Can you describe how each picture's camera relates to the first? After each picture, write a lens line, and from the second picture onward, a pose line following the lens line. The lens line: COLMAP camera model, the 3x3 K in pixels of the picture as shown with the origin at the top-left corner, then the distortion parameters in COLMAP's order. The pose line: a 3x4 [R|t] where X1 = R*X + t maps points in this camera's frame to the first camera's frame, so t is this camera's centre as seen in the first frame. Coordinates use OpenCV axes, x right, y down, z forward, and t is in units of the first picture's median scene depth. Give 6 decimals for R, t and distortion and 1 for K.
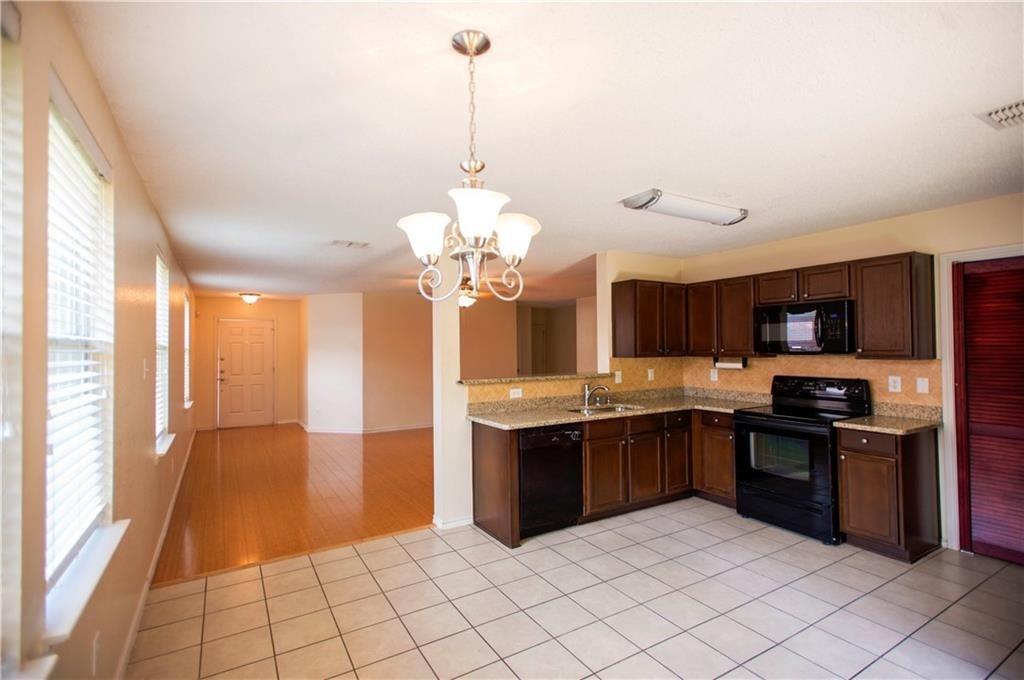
lens RADIAL K [[484.8, 0, 512.0], [0, 484.8, 340.0], [0, 0, 1]] dist [0.045364, -0.025015]
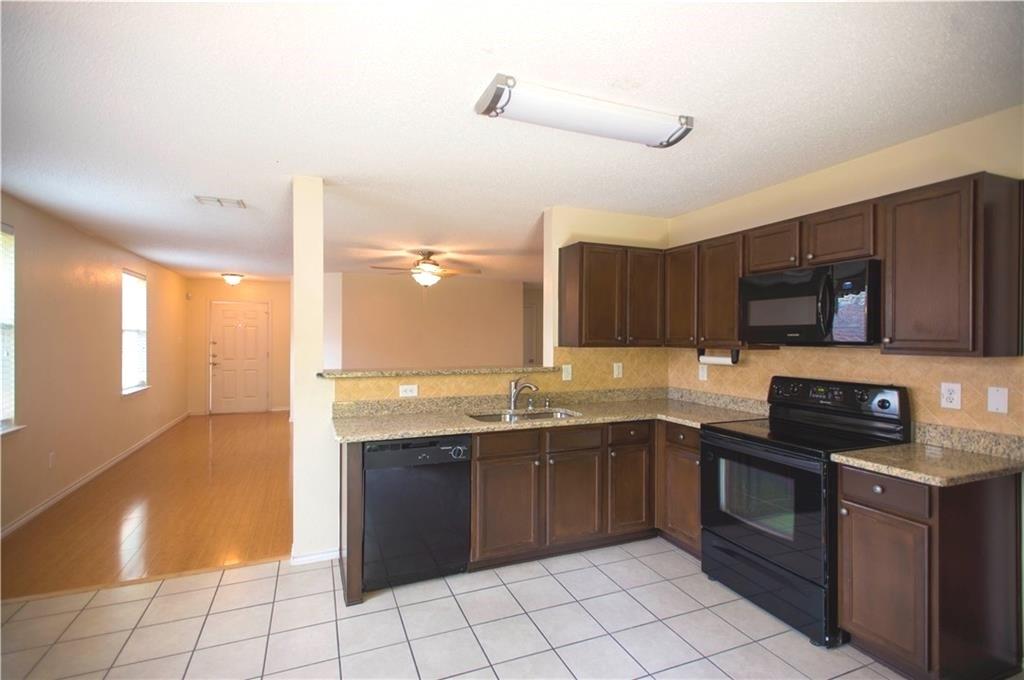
lens RADIAL K [[484.8, 0, 512.0], [0, 484.8, 340.0], [0, 0, 1]] dist [0.045364, -0.025015]
pose [[0.987946, 0.014553, -0.154113, 0.283143], [-0.011261, 0.999690, 0.022214, 0.010373], [0.154388, -0.020211, 0.987804, 0.263123]]
